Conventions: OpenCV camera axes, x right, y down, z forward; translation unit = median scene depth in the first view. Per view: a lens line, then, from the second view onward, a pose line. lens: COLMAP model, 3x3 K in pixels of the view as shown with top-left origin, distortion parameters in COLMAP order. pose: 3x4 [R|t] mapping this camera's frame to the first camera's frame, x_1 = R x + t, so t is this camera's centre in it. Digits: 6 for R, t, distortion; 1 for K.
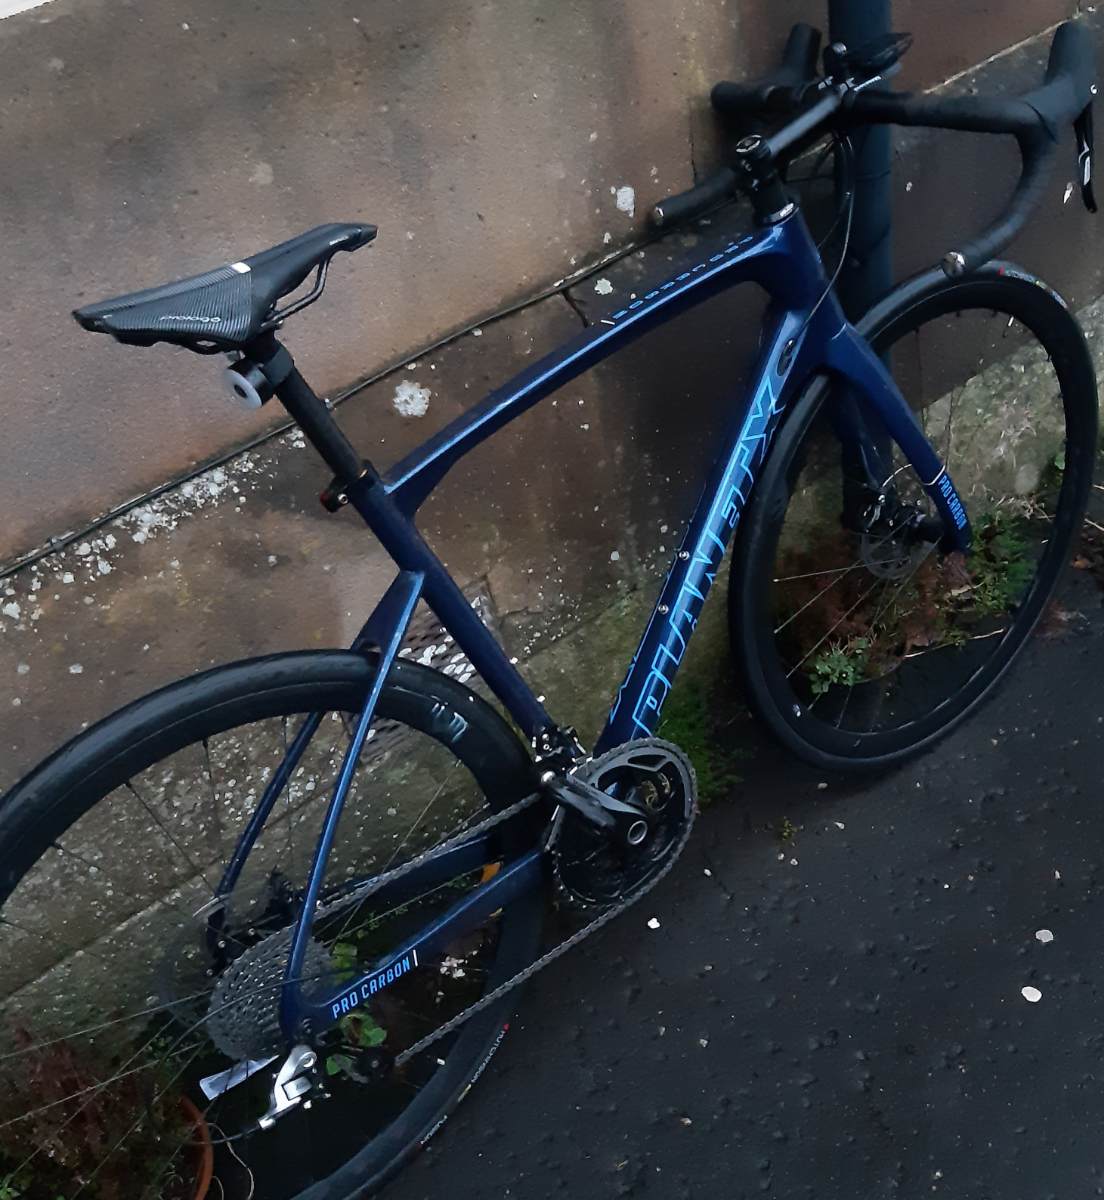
lens RADIAL K [[1090.4, 0, 552.2], [0, 1090.4, 604.0], [0, 0, 1]] dist [0.019569, -0.017527]
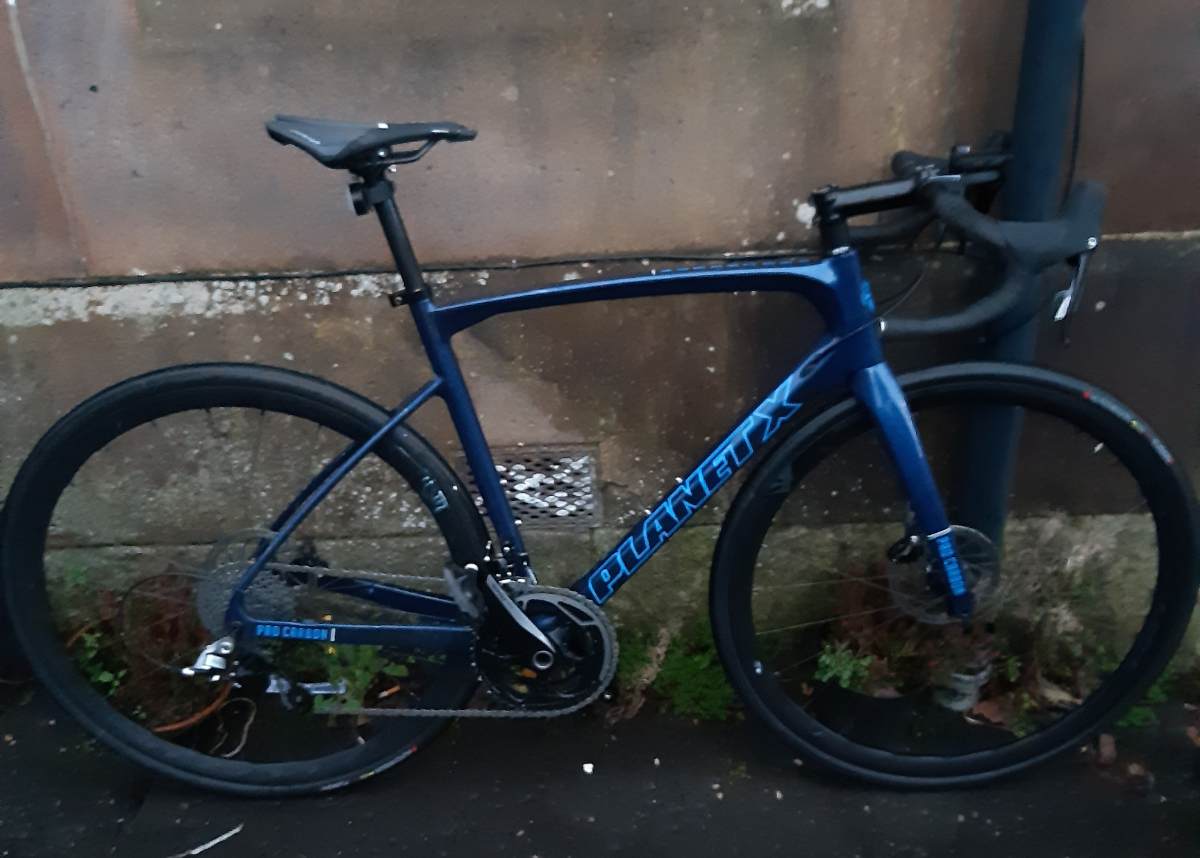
lens RADIAL K [[932.8, 0, 597.4], [0, 932.8, 423.7], [0, 0, 1]] dist [0.015125, 0.012776]
pose [[0.807484, 0.435749, -0.397608, 0.455668], [-0.471900, 0.881617, 0.007826, -0.068644], [0.353948, 0.181312, 0.917522, -0.002836]]
